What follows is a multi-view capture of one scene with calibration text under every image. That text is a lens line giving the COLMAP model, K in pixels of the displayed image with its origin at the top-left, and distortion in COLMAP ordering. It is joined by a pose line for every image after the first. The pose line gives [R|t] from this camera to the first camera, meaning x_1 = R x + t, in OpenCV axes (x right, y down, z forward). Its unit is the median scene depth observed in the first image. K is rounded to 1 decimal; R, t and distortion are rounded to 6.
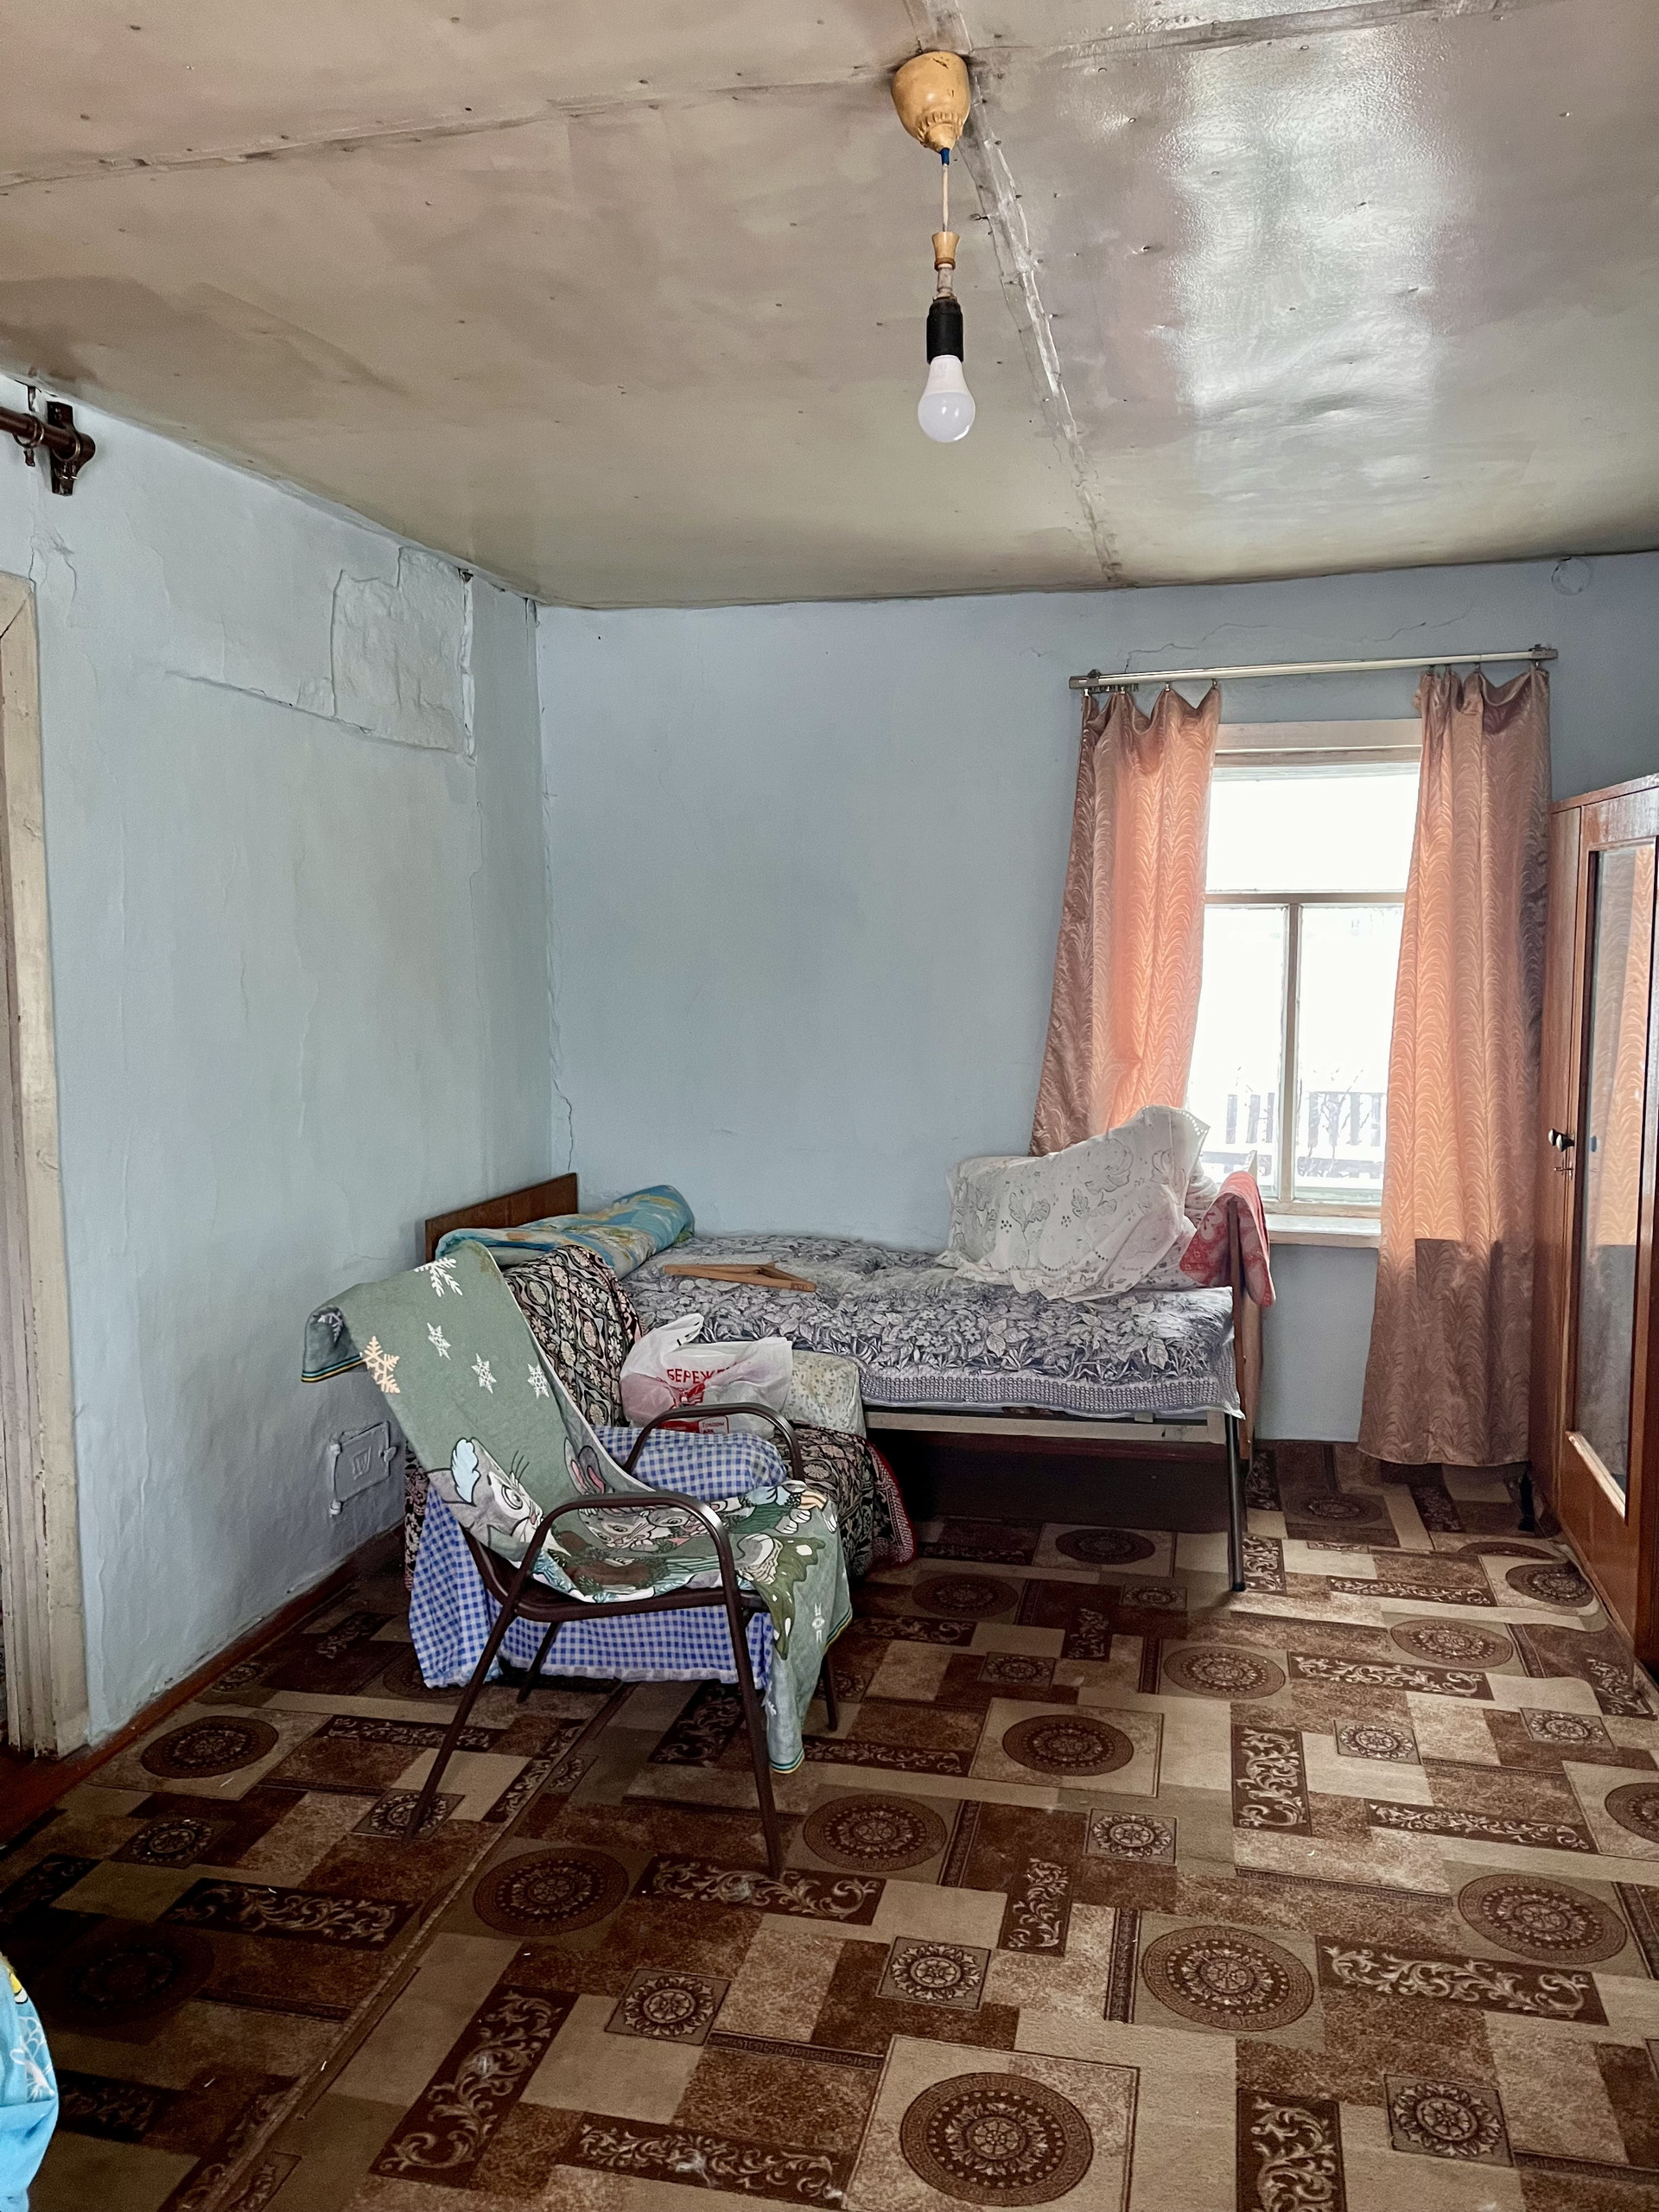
lens RADIAL K [[1666.3, 0, 823.8], [0, 1666.3, 1105.3], [0, 0, 1]] dist [0.047427, -0.046560]
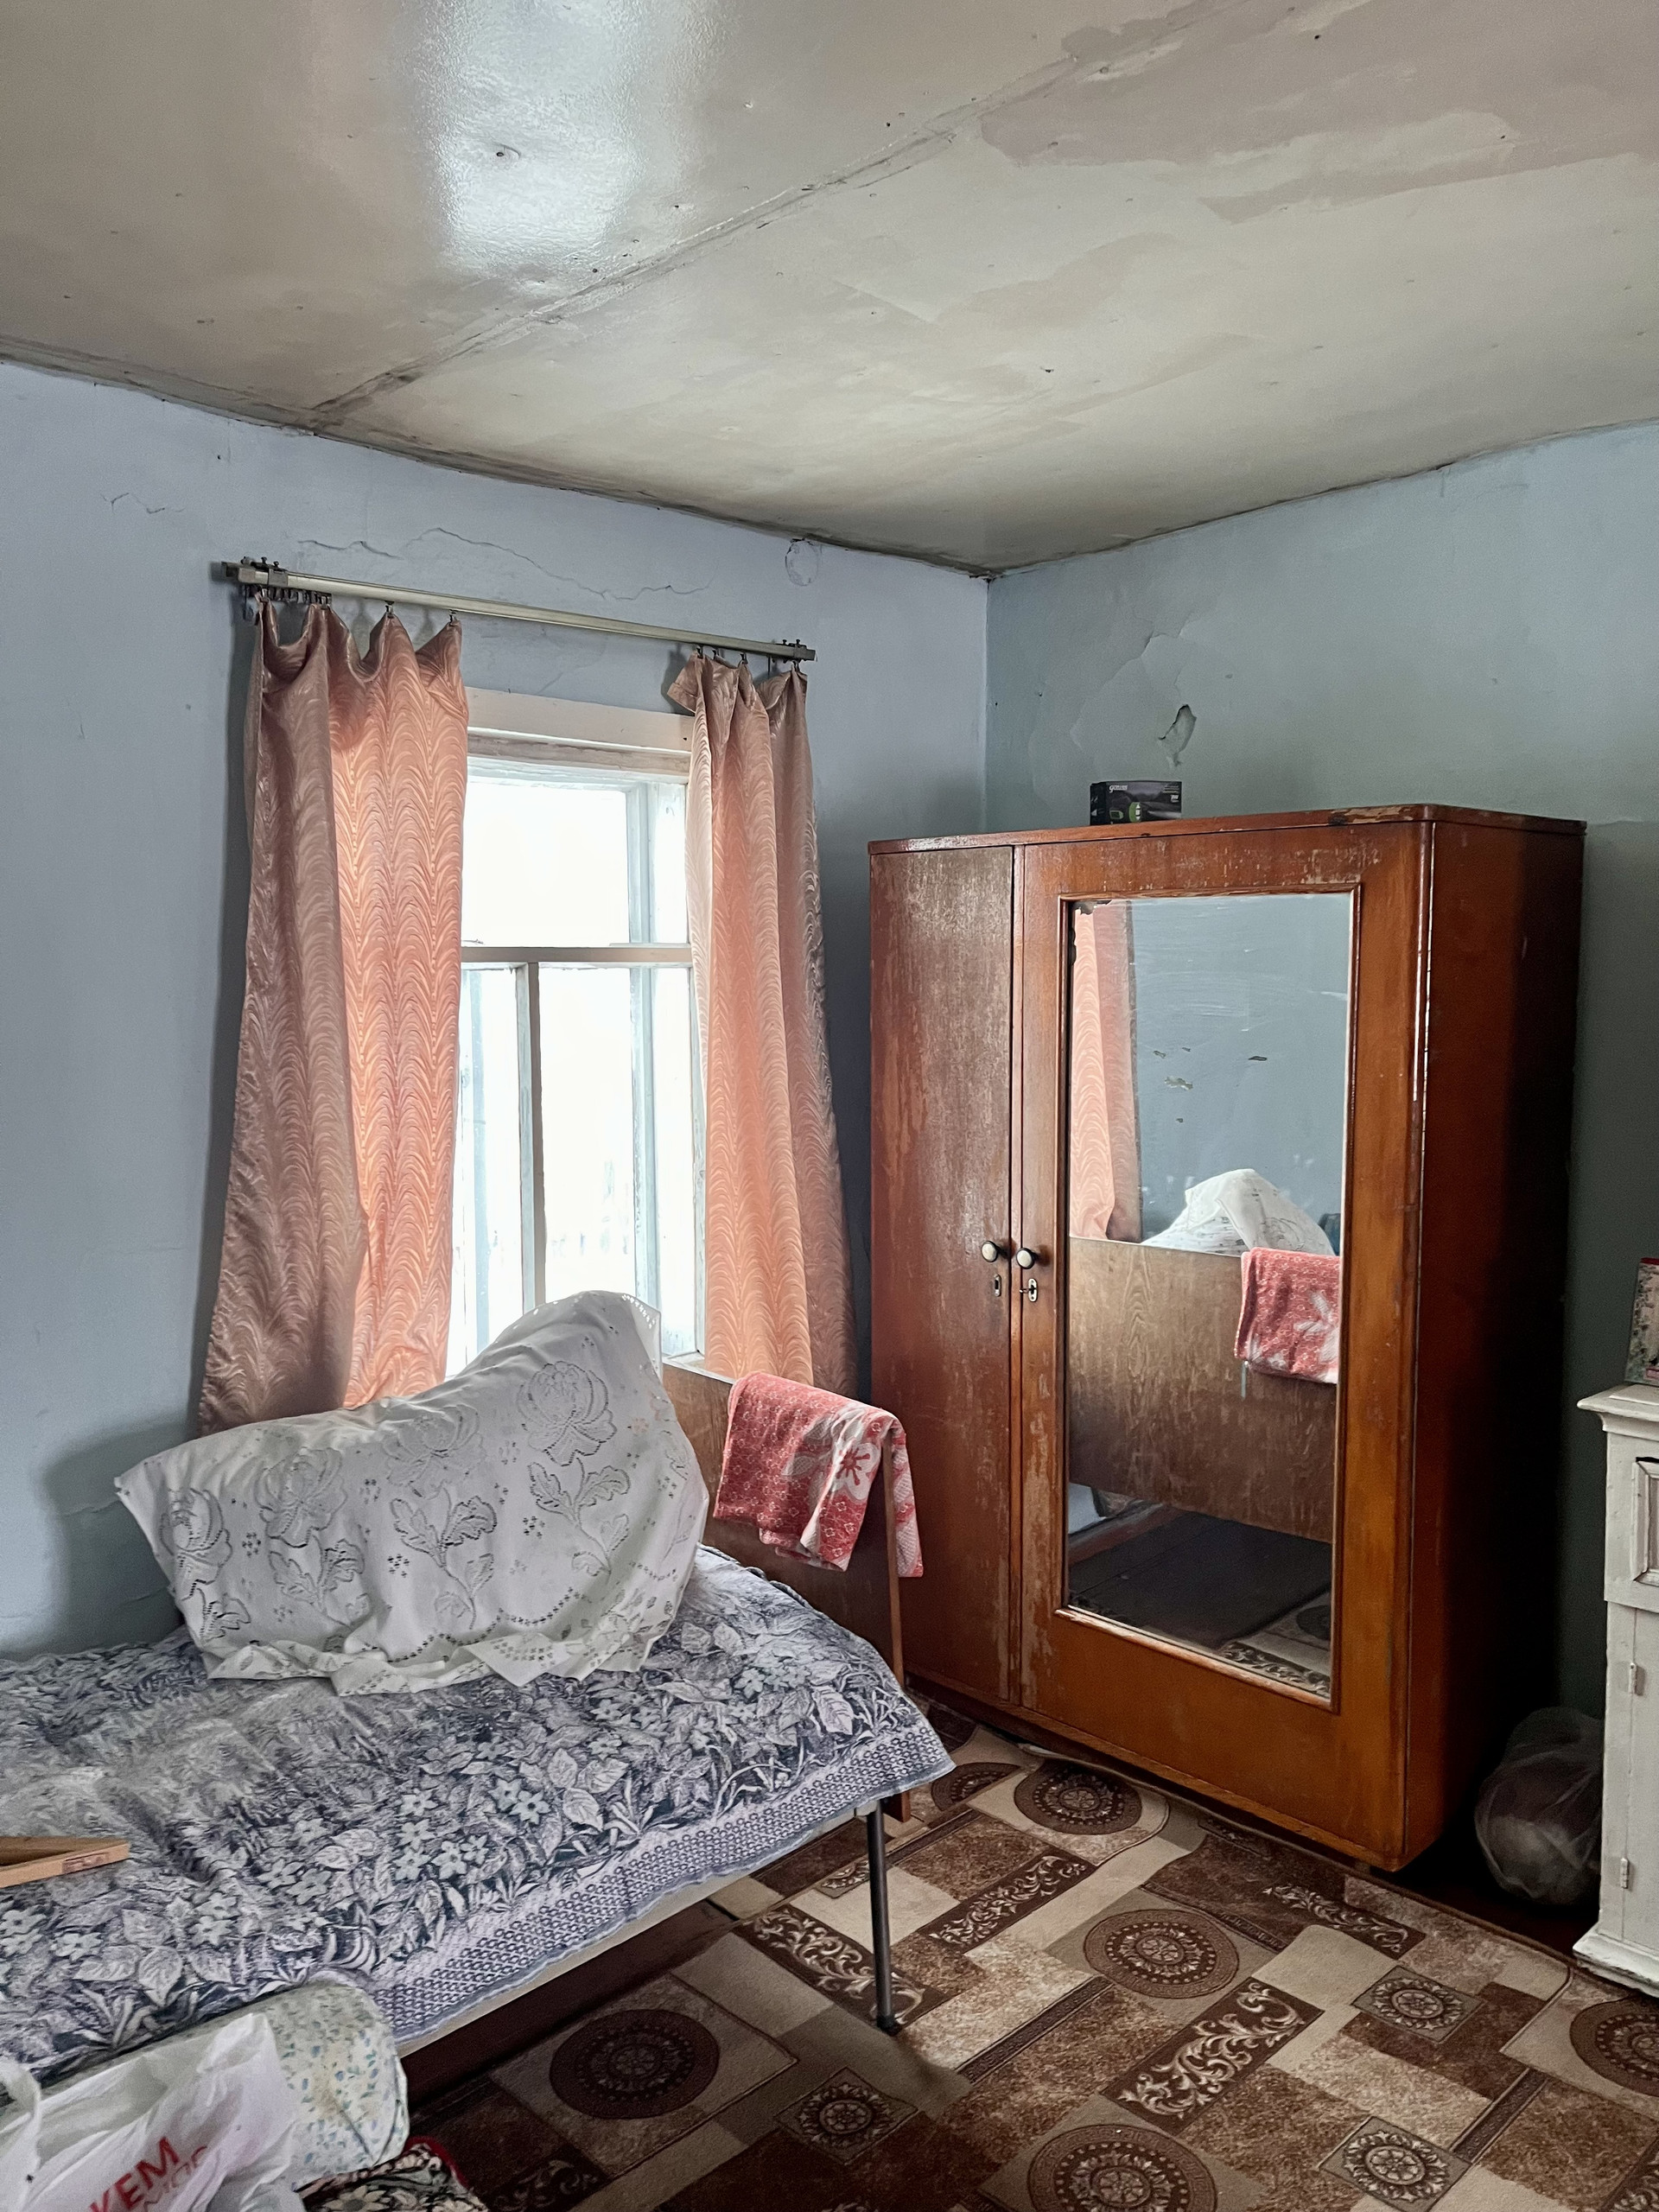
lens RADIAL K [[1666.3, 0, 832.6], [0, 1666.3, 1100.6], [0, 0, 1]] dist [0.047427, -0.046560]
pose [[0.534402, -0.072480, 0.842117, -0.276186], [0.102132, 0.994554, 0.020787, -0.077520], [-0.839038, 0.074899, 0.538894, 0.629971]]
